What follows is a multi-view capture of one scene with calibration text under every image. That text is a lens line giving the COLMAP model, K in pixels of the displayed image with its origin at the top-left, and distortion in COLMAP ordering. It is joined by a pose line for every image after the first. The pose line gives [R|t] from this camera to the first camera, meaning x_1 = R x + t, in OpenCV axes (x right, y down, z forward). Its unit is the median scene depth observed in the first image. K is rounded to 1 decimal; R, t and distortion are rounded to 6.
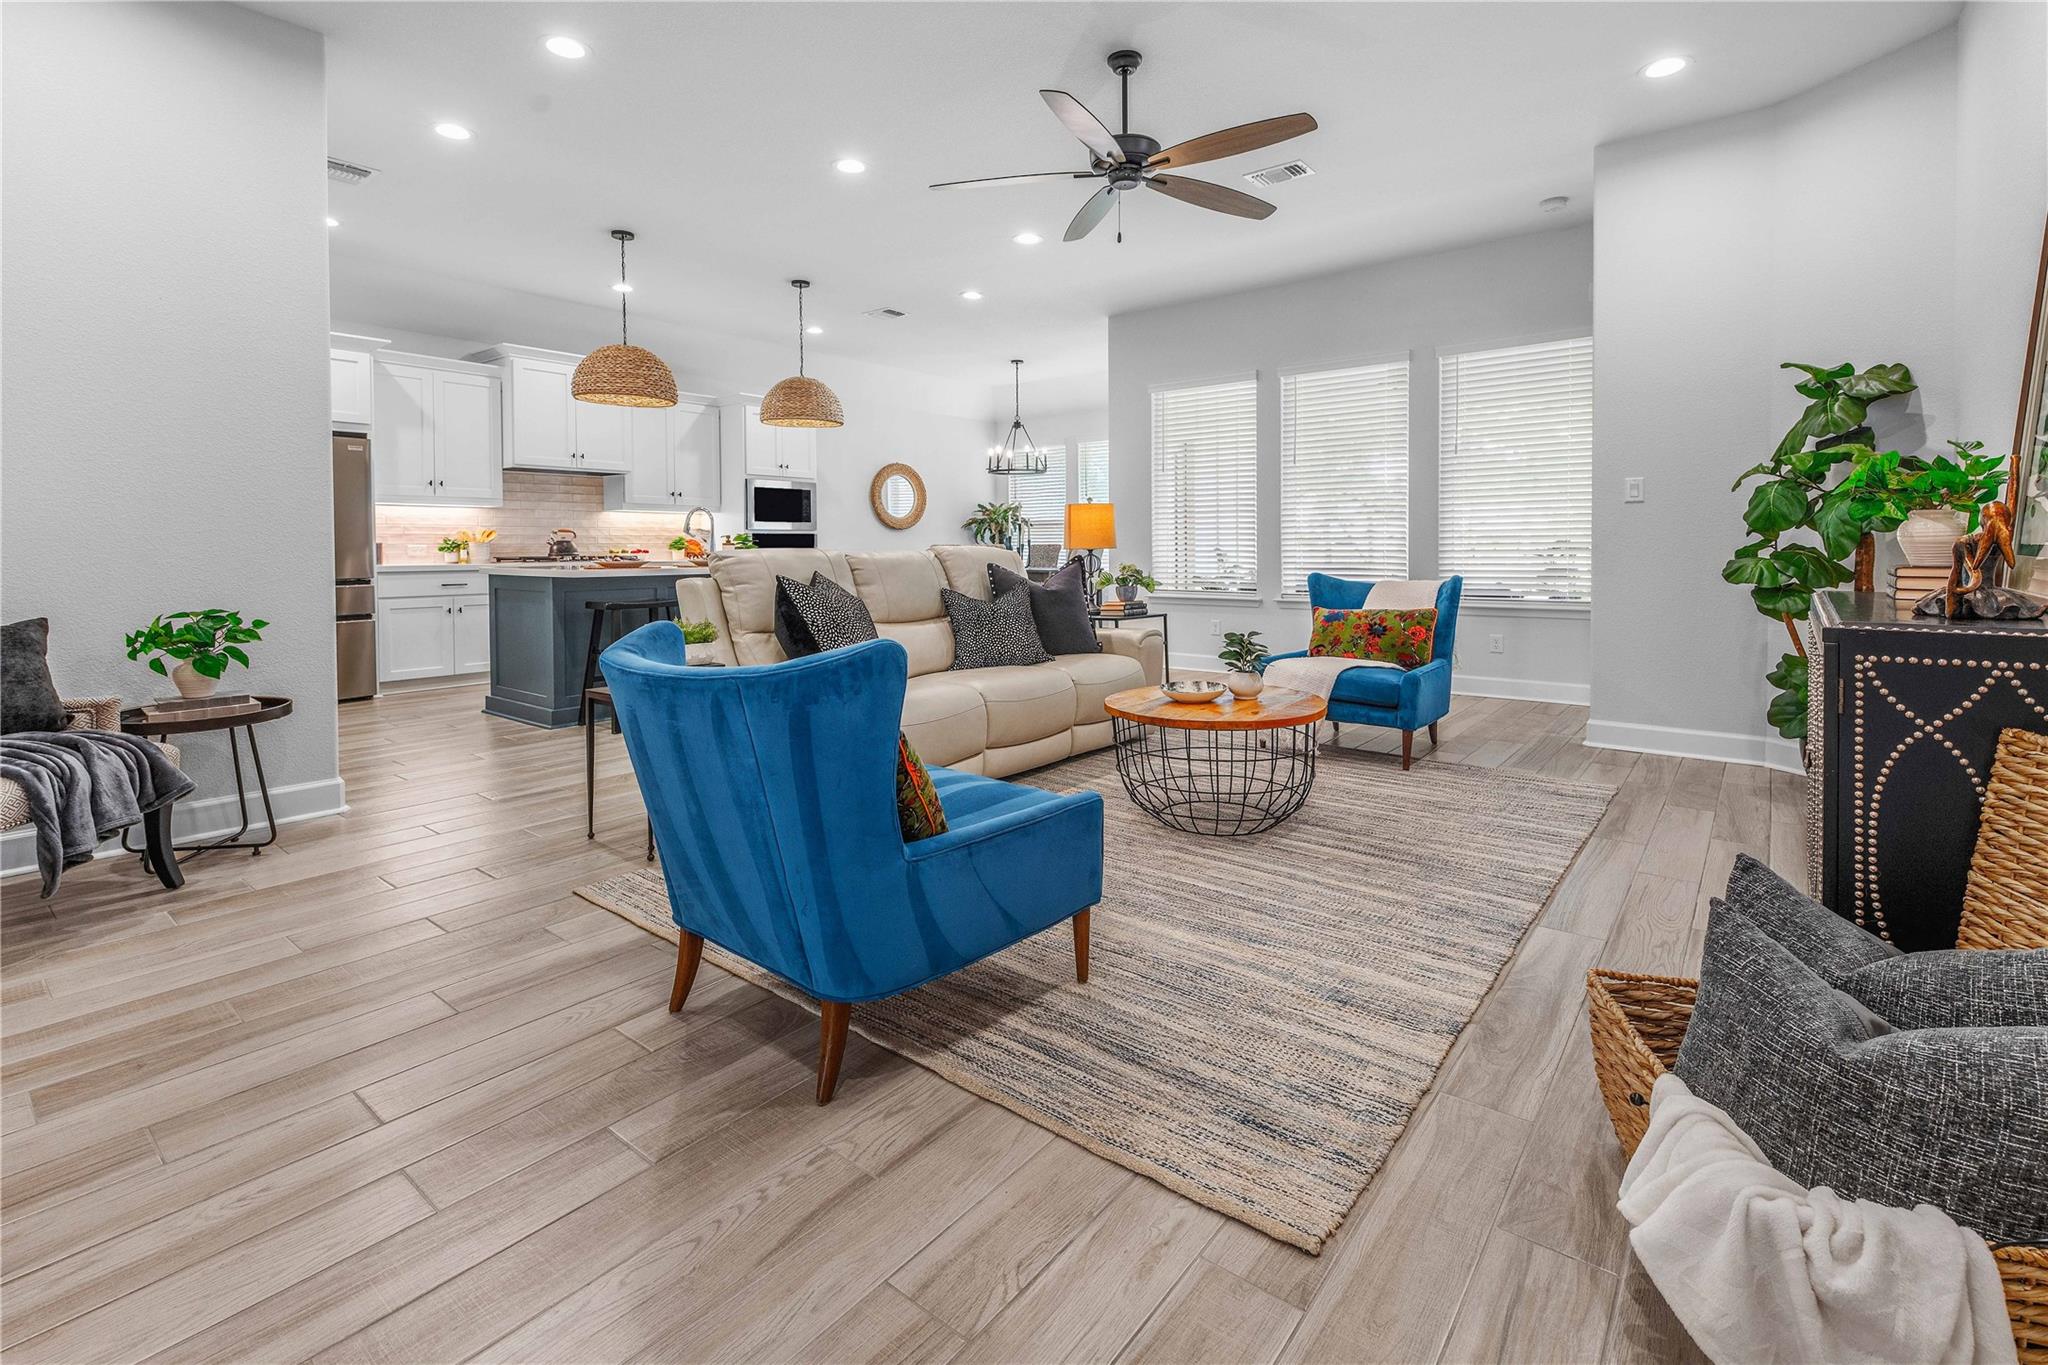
lens RADIAL K [[884.1, 0, 1029.4], [0, 884.1, 556.5], [0, 0, 1]] dist [0.013717, -0.000278]
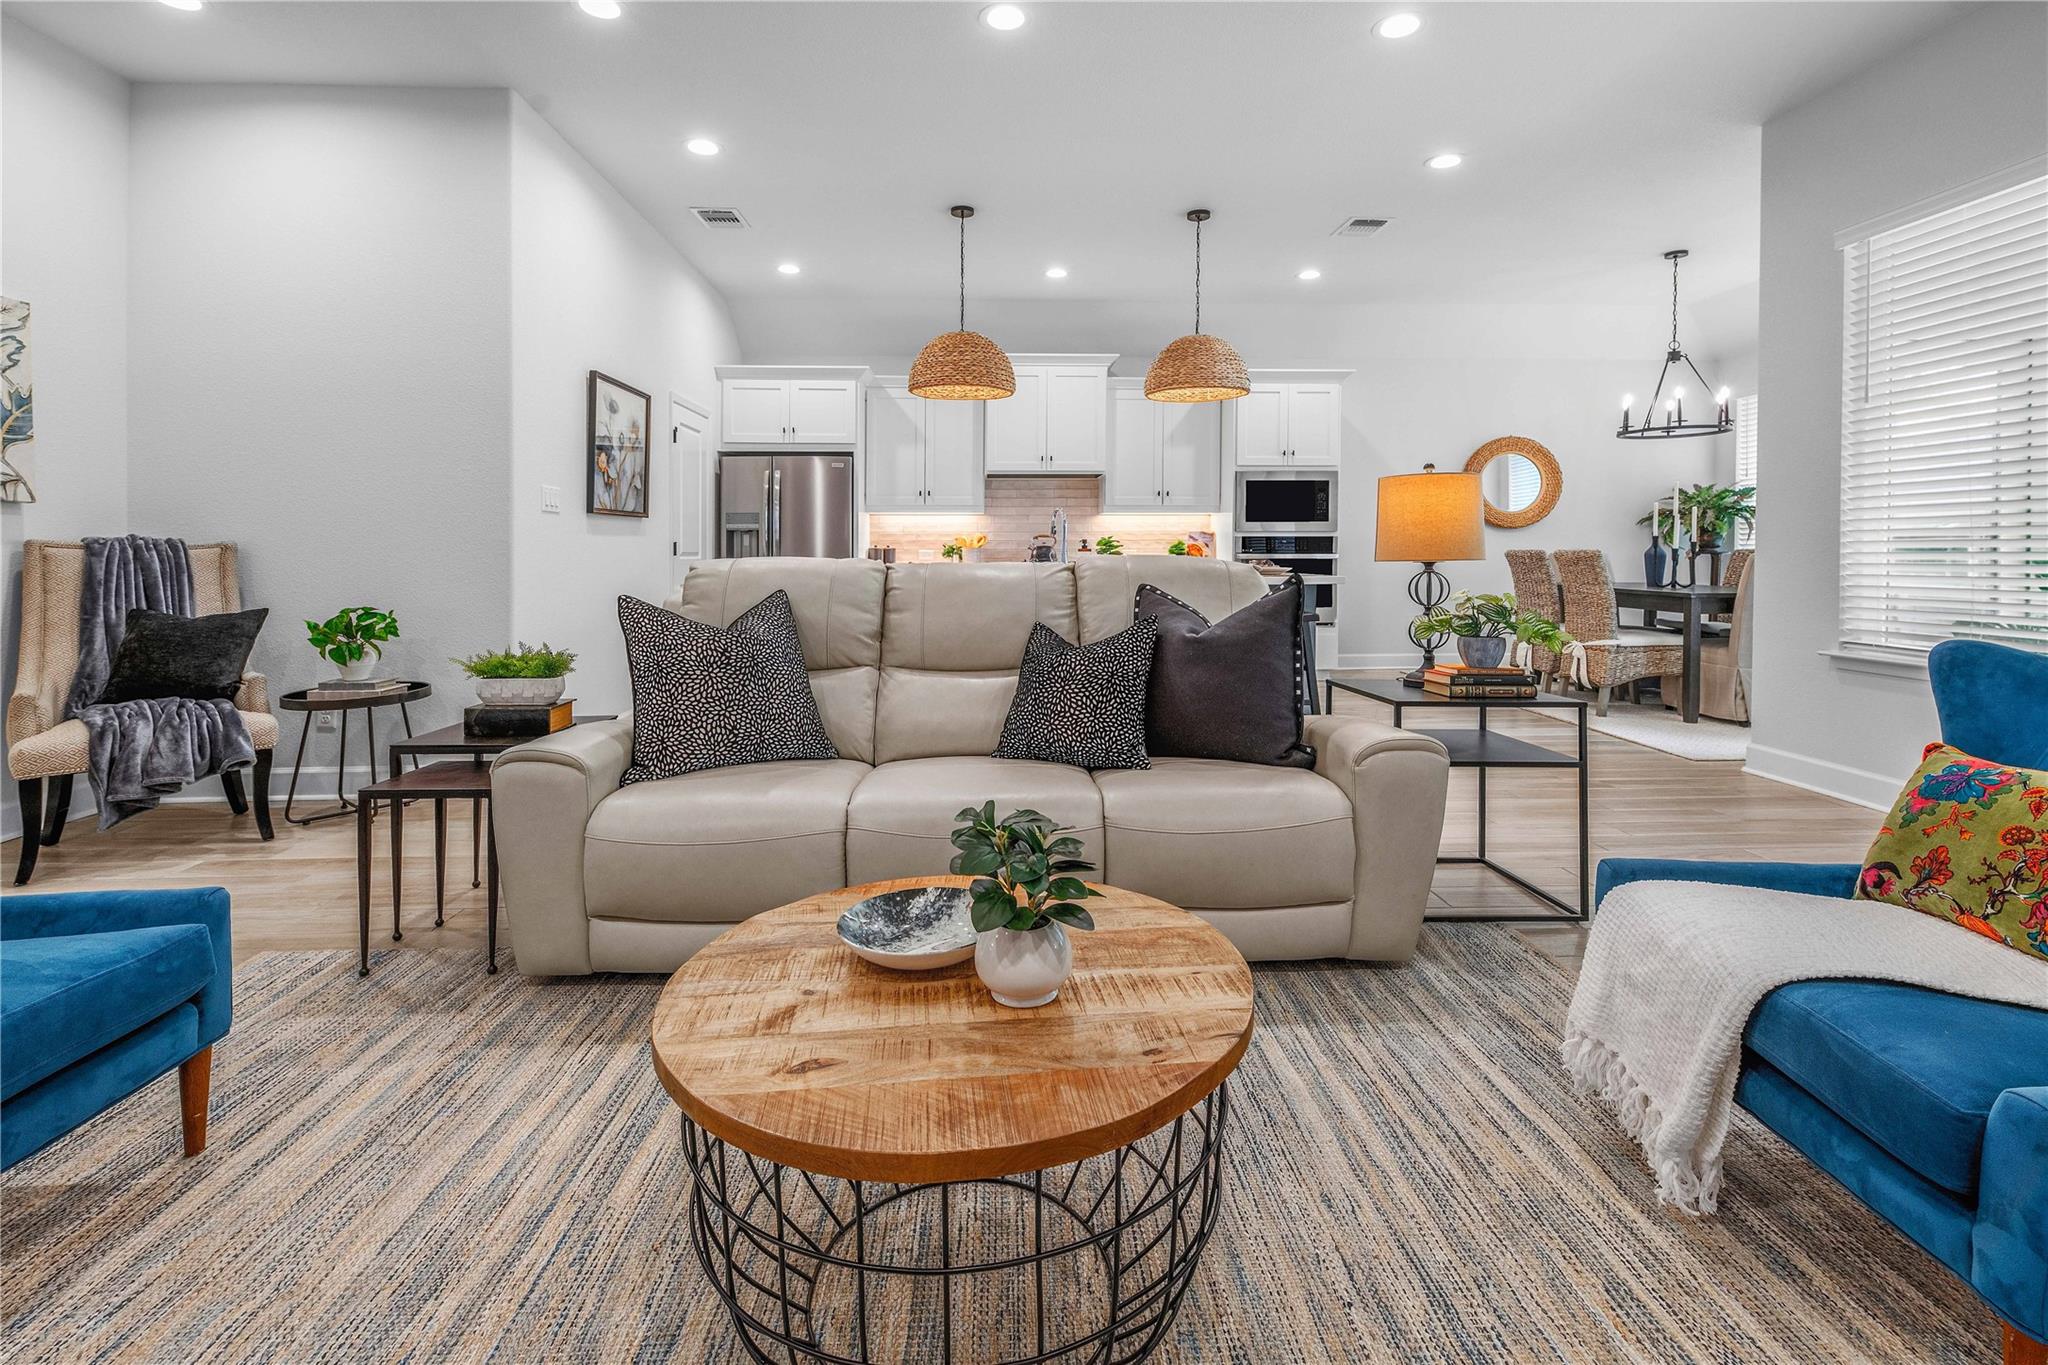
lens RADIAL K [[918.1, 0, 1051.2], [0, 918.1, 547.0], [0, 0, 1]] dist [0.012006, -0.000252]
pose [[0.669789, -0.001007, -0.742551, 0.387483], [-0.010013, 0.999896, -0.010388, -0.010697], [0.742484, 0.014393, 0.669709, 0.556613]]
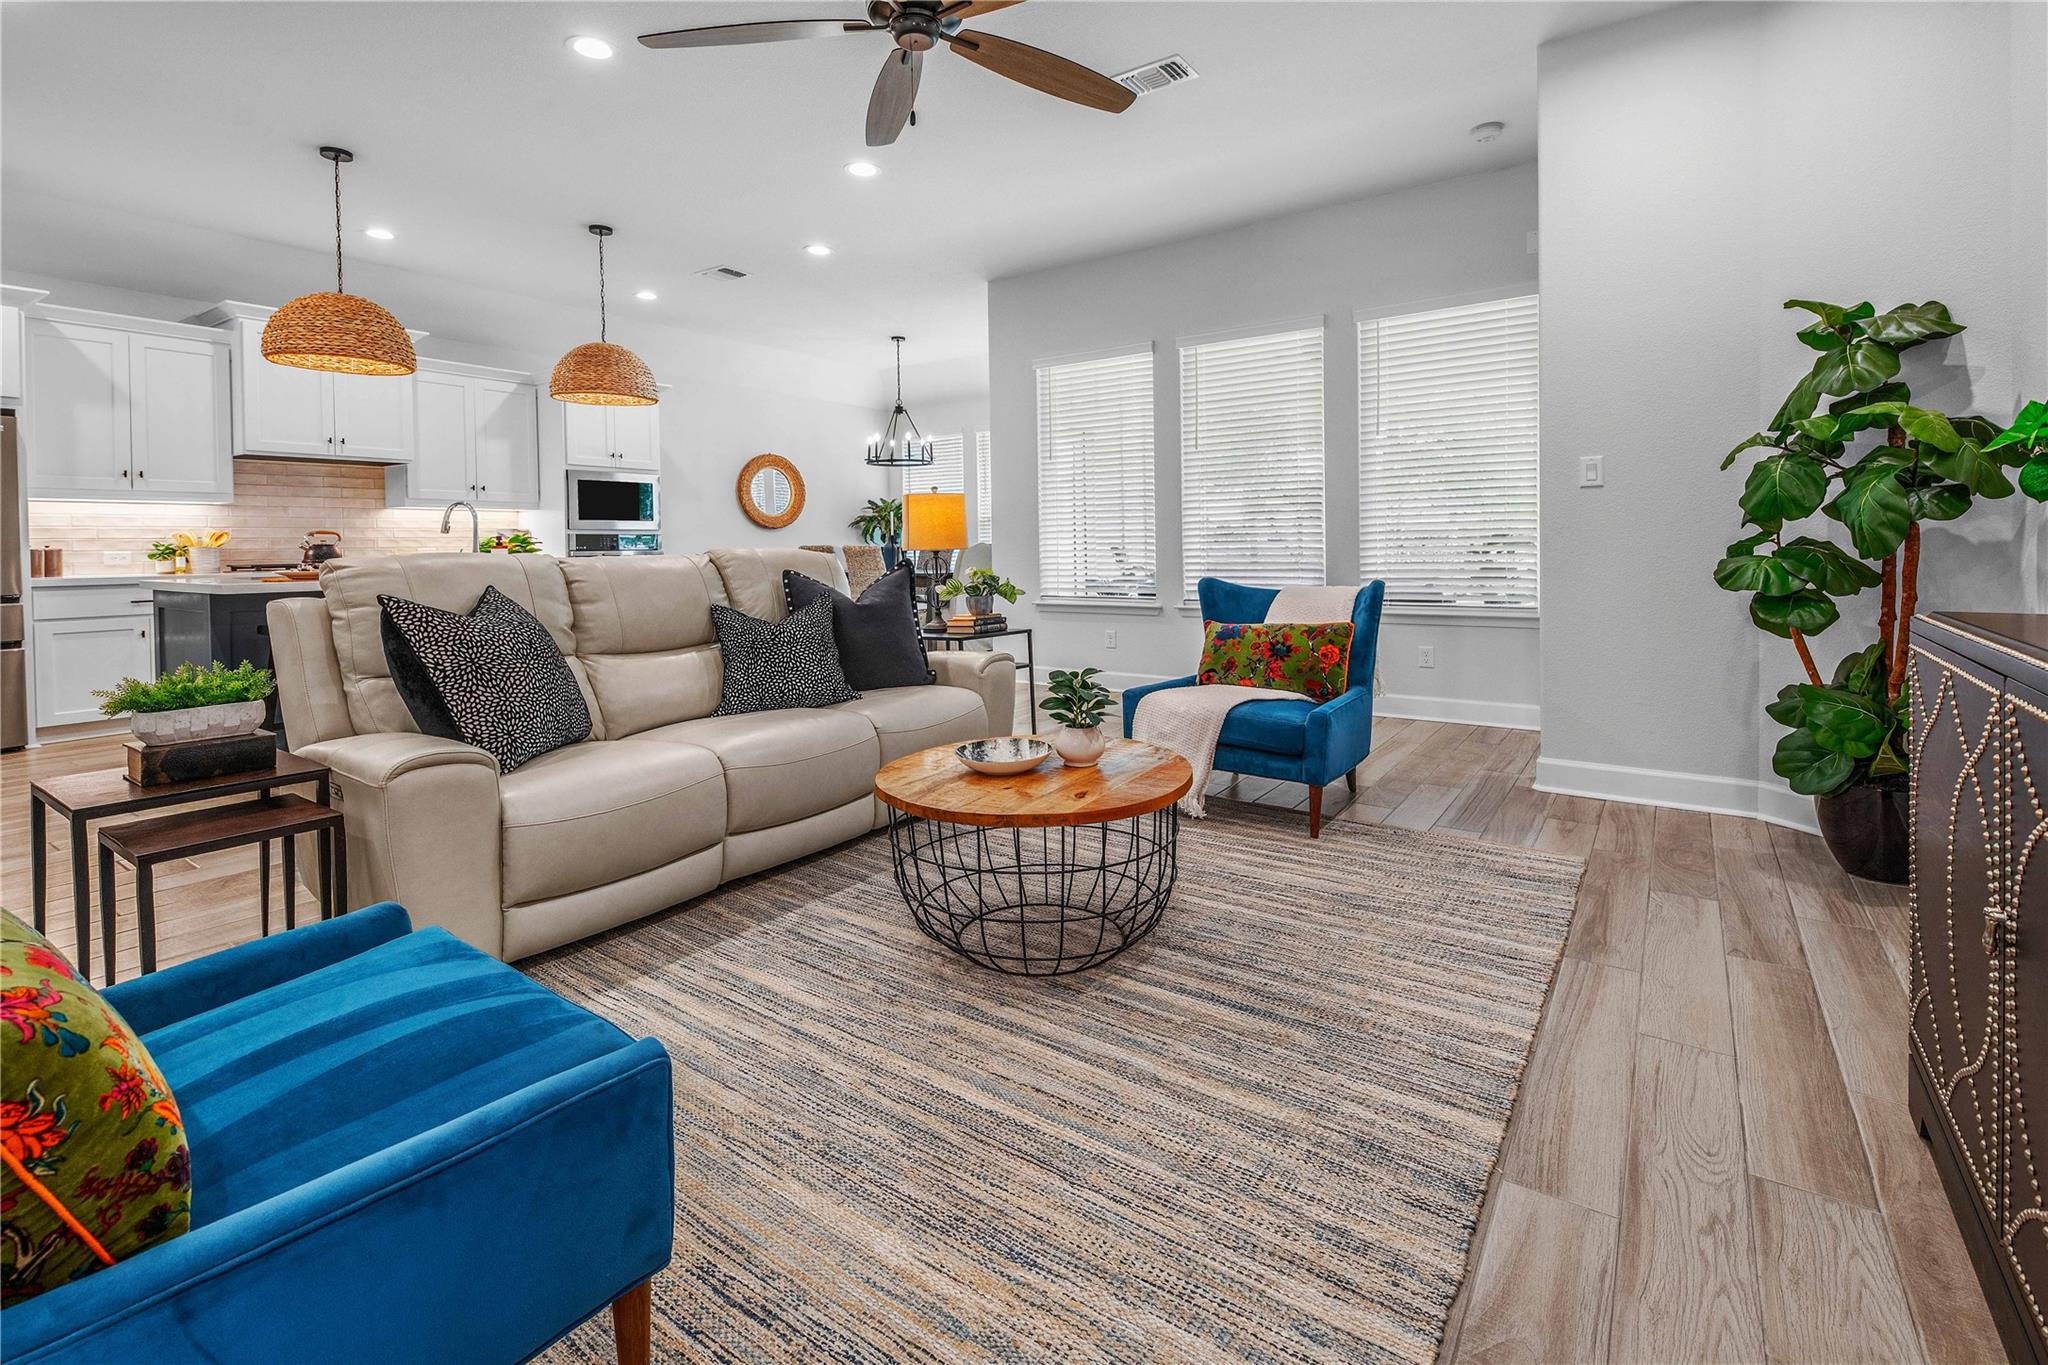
lens RADIAL K [[895.6, 0, 1016.0], [0, 895.6, 551.3], [0, 0, 1]] dist [0.011923, -0.000240]
pose [[0.998296, -0.008282, 0.057767, 0.112818], [0.008567, 0.999952, -0.004687, -0.003547], [-0.057725, 0.005174, 0.998319, 0.217425]]
